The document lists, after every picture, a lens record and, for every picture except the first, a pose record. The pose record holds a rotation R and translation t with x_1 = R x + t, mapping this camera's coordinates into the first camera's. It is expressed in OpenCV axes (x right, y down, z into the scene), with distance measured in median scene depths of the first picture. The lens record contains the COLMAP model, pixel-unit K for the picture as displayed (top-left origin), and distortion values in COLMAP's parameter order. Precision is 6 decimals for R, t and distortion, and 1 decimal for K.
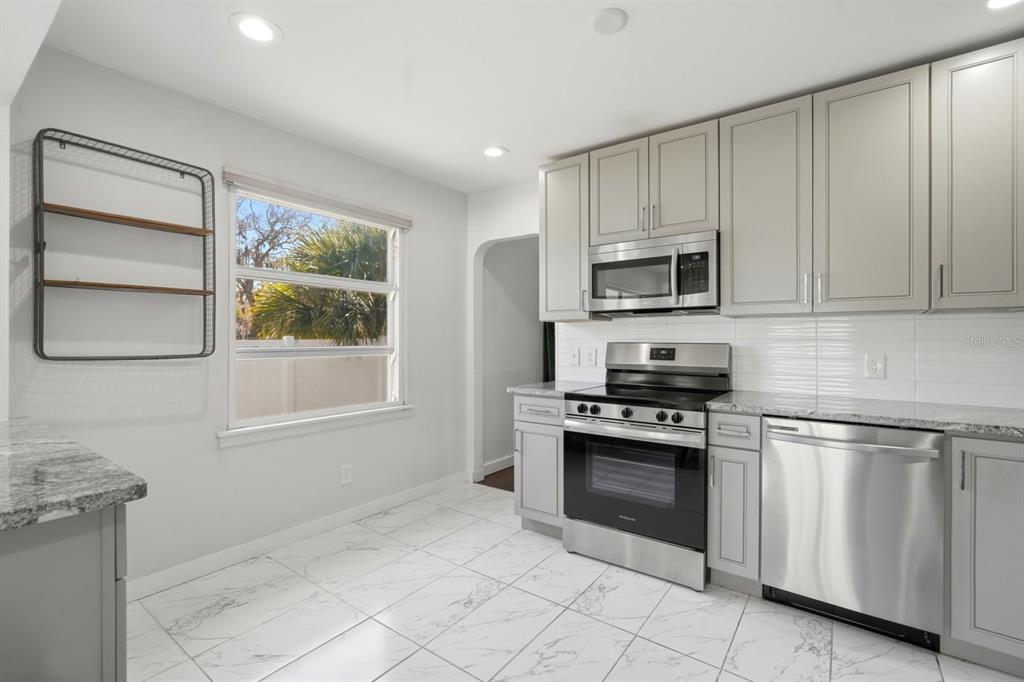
lens RADIAL K [[456.5, 0, 511.9], [0, 456.5, 340.8], [0, 0, 1]] dist [-0.007852, 0.004475]
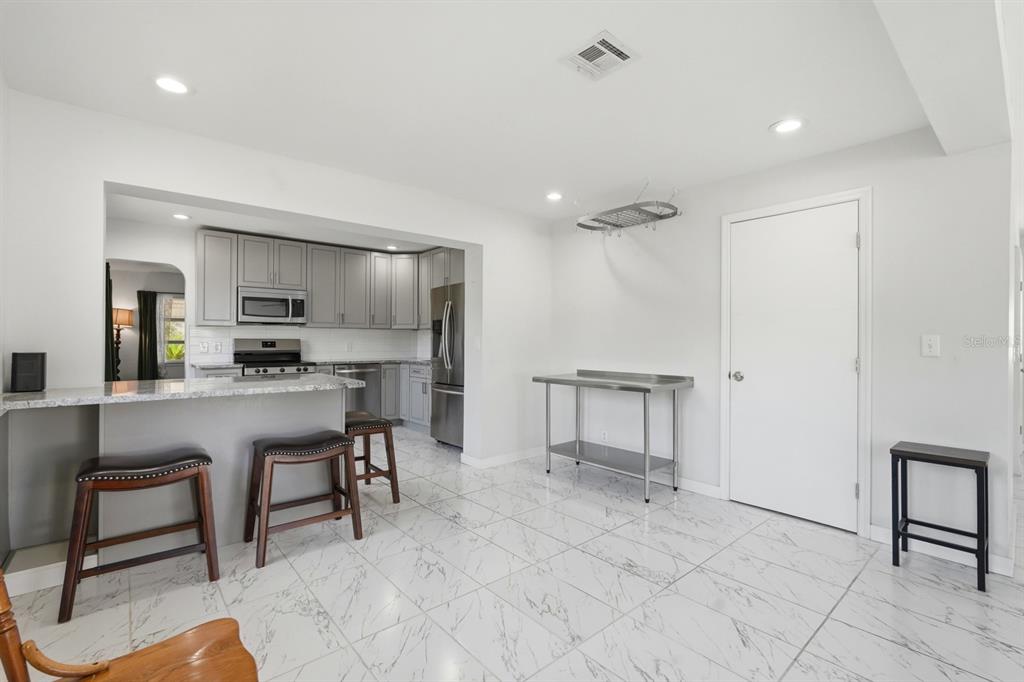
lens RADIAL K [[456.5, 0, 511.5], [0, 456.5, 340.2], [0, 0, 1]] dist [-0.007852, 0.004475]
pose [[0.218541, 0.001138, 0.975827, -1.565244], [0.001860, 0.999997, -0.001583, 0.017361], [-0.975826, 0.002161, 0.218538, -0.529084]]
